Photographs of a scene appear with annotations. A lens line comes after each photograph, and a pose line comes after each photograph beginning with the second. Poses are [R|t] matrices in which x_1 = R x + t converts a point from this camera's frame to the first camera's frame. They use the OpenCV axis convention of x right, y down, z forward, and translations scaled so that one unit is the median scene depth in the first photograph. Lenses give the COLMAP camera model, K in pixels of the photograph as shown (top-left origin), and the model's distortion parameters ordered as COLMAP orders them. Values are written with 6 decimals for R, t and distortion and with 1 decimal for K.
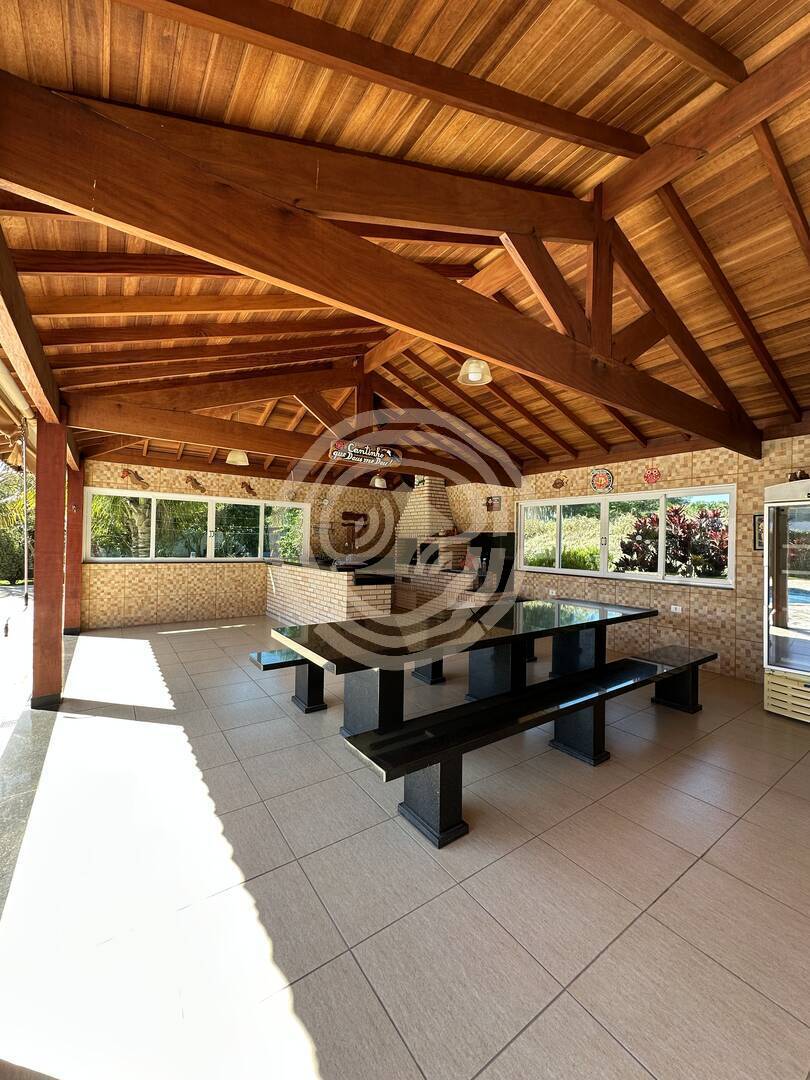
lens RADIAL K [[426.1, 0, 405.6], [0, 426.1, 538.3], [0, 0, 1]] dist [0.000697, -0.001470]
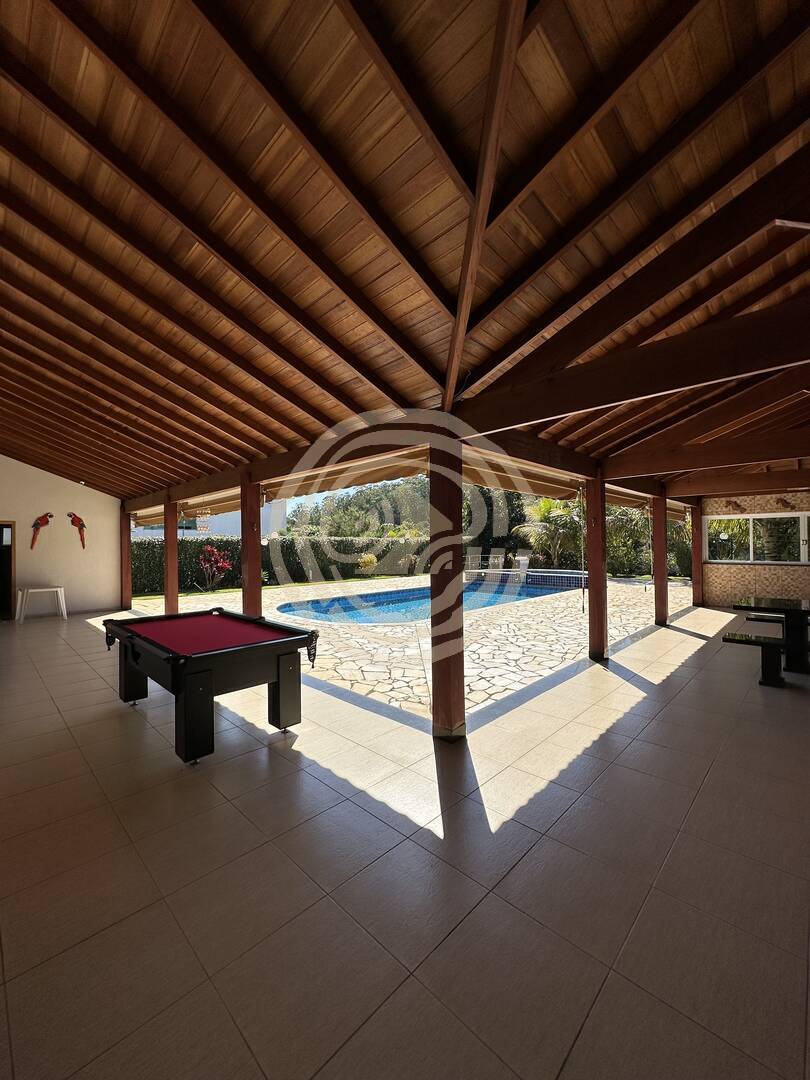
lens RADIAL K [[426.1, 0, 405.7], [0, 426.1, 542.1], [0, 0, 1]] dist [0.000697, -0.001470]
pose [[0.177581, -0.026097, -0.983760, 0.561142], [0.021993, 0.999504, -0.022545, -0.009257], [0.983860, -0.017632, 0.178066, -0.348697]]
